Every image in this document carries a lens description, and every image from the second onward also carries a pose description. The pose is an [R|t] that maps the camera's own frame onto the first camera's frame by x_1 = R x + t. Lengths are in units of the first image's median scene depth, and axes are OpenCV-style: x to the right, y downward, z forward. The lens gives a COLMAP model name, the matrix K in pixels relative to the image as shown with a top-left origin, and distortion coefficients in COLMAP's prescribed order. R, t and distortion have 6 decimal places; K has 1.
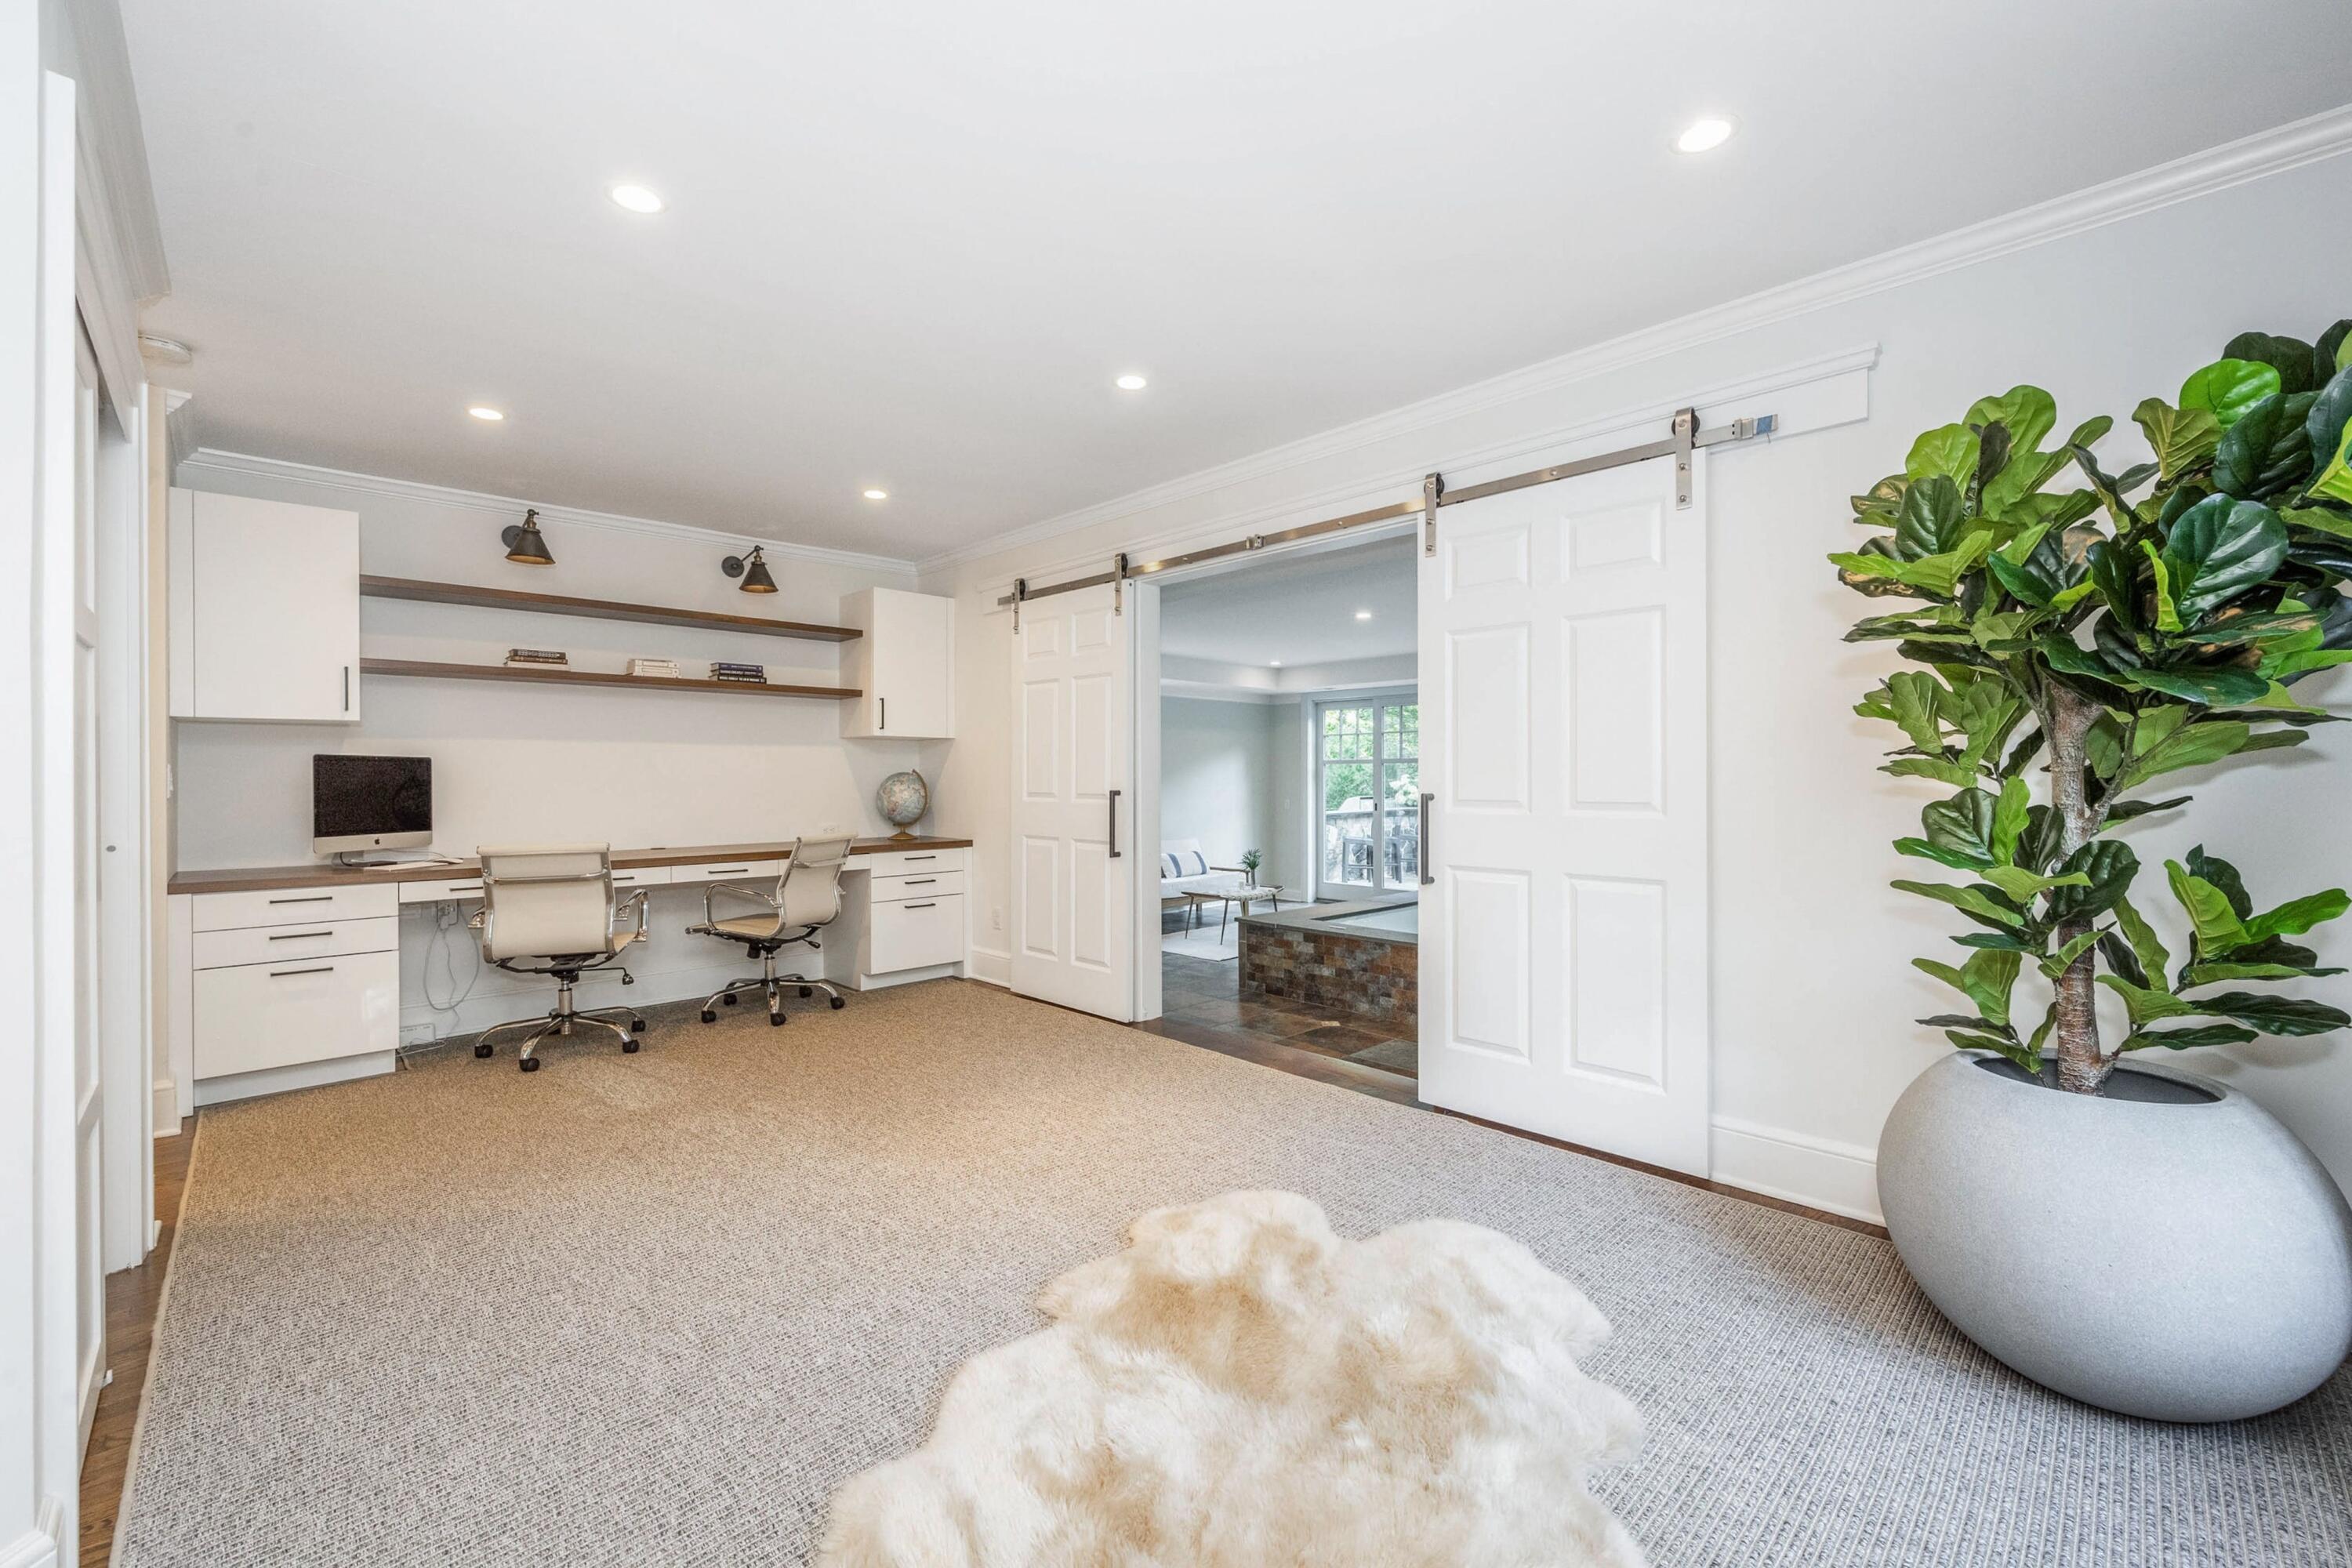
lens RADIAL K [[935.1, 0, 1176.2], [0, 935.1, 782.2], [0, 0, 1]] dist [0.000559, -0.000033]
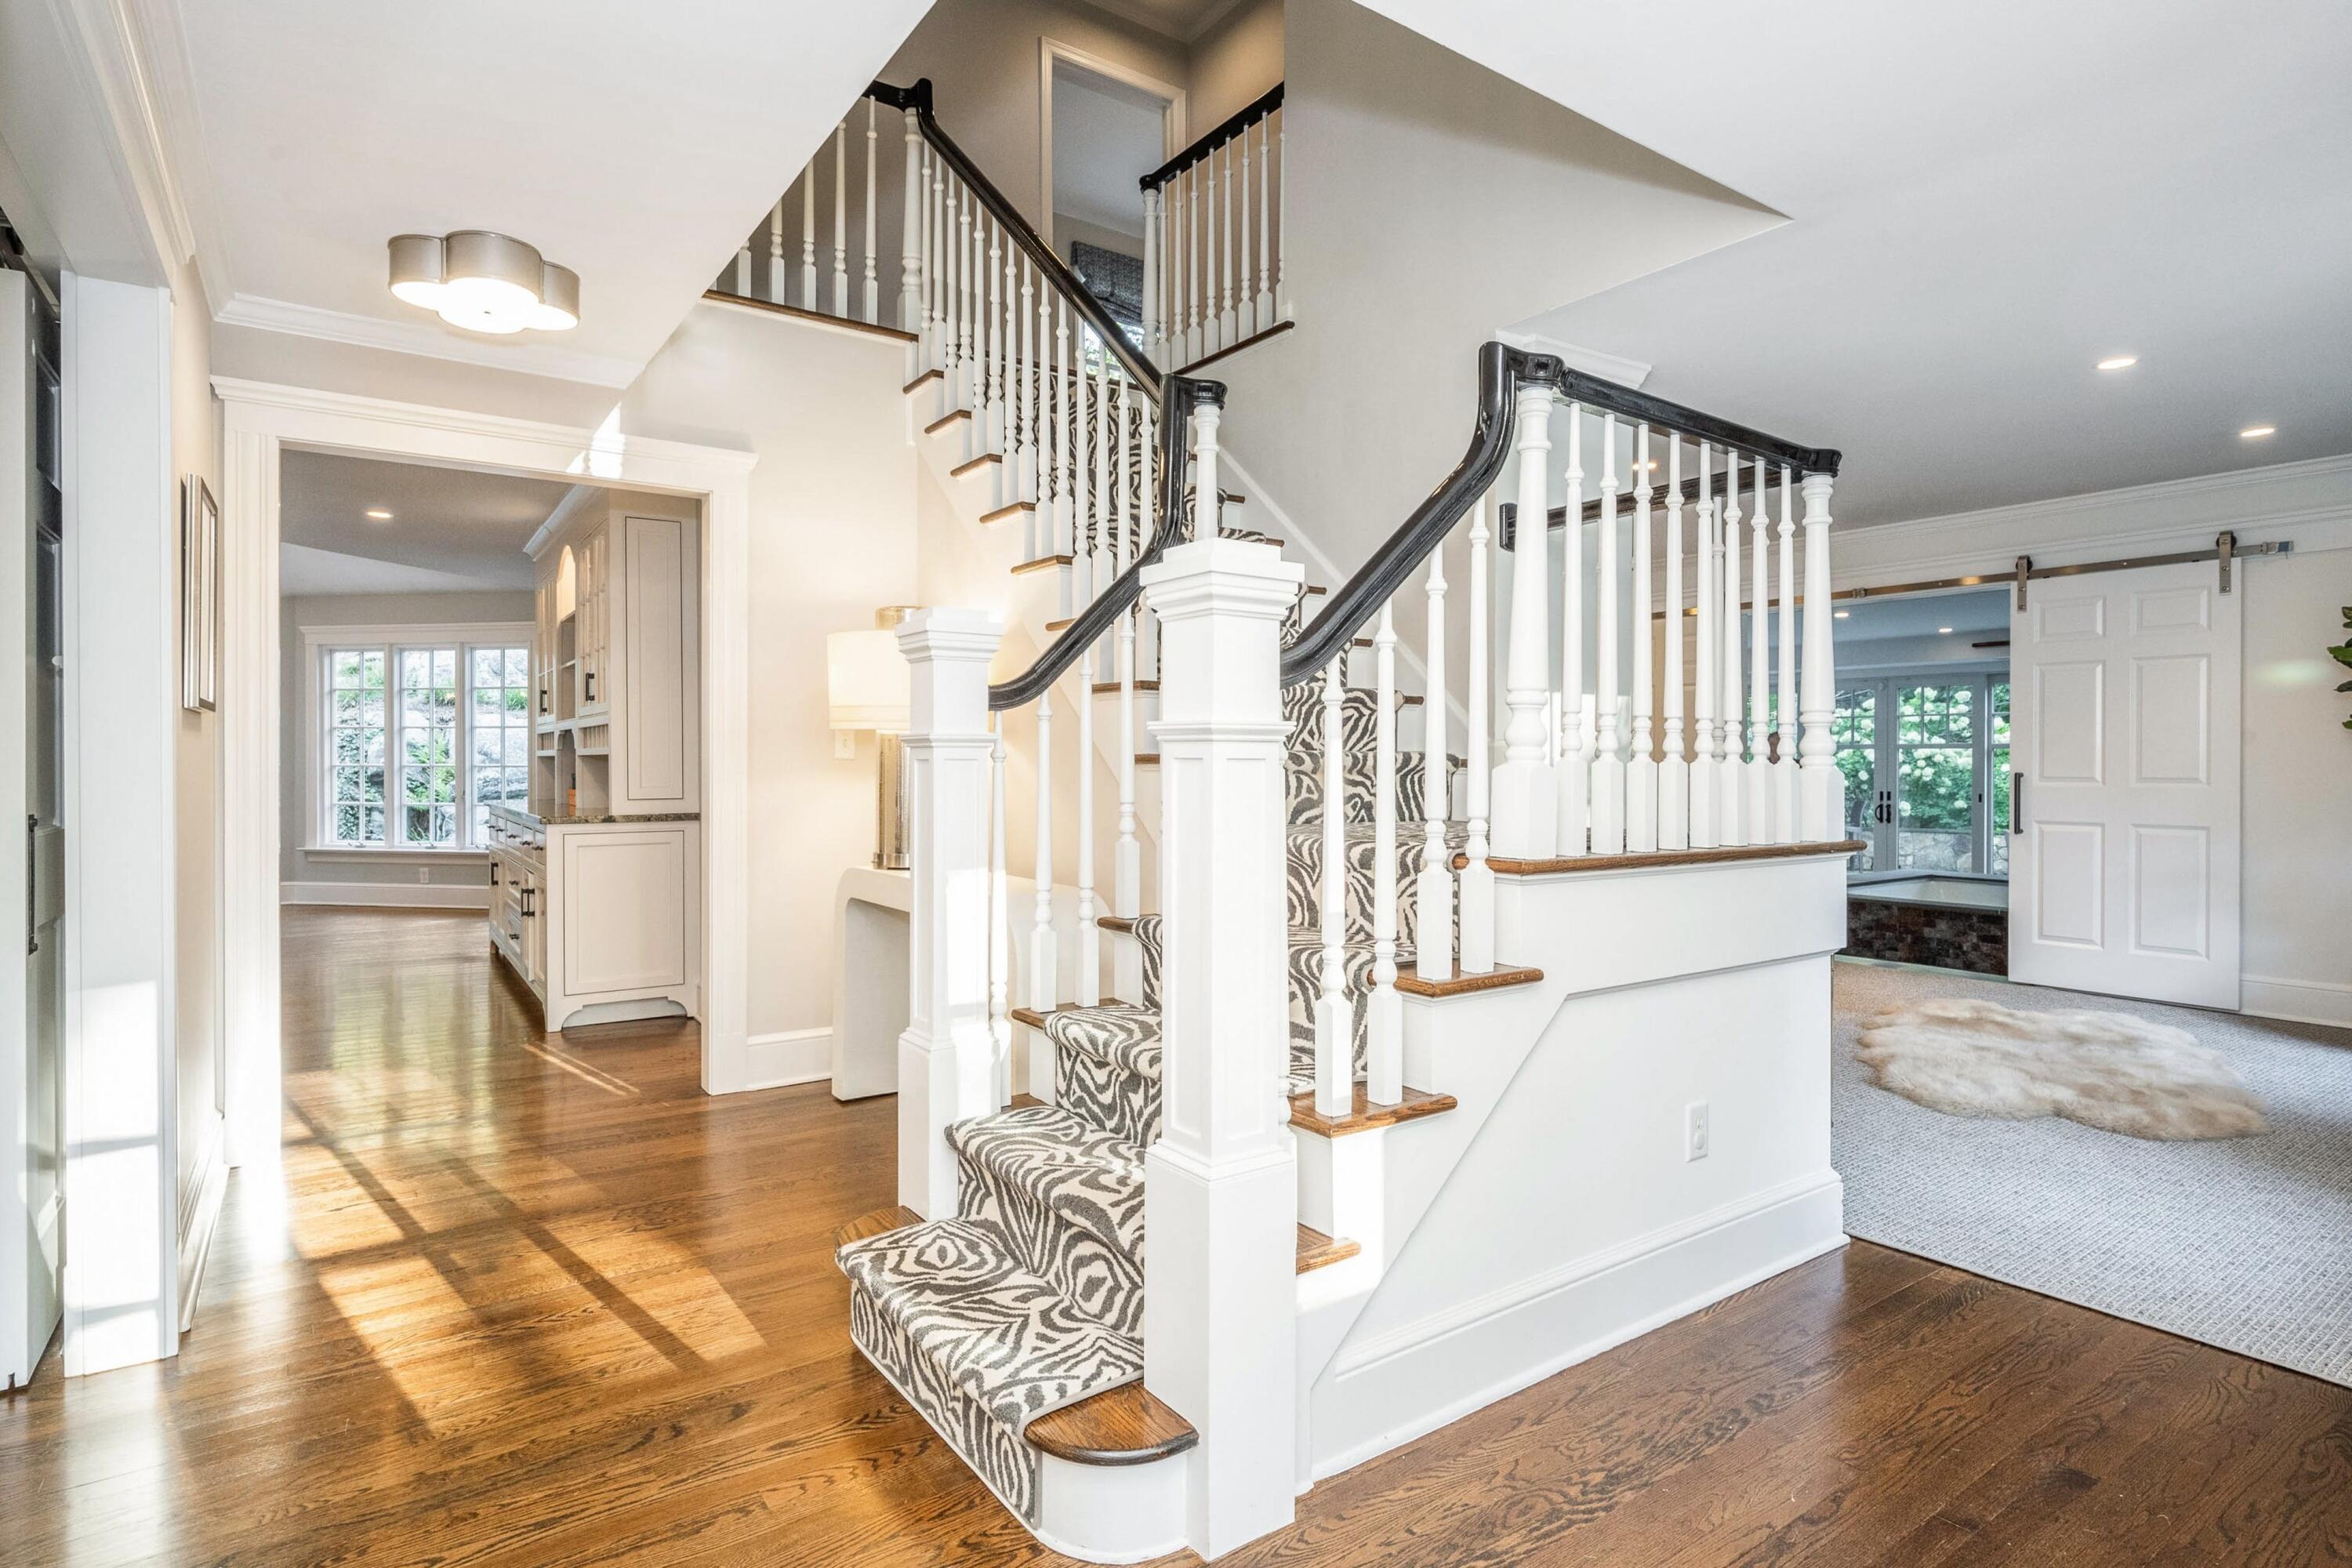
lens RADIAL K [[1190.9, 0, 1176.4], [0, 1190.9, 776.1], [0, 0, 1]] dist [-0.002130, 0.000285]
pose [[0.987681, 0.007203, -0.156316, -0.837134], [-0.006451, 0.999965, 0.005315, 0.017329], [0.156348, -0.004241, 0.987693, -1.188766]]
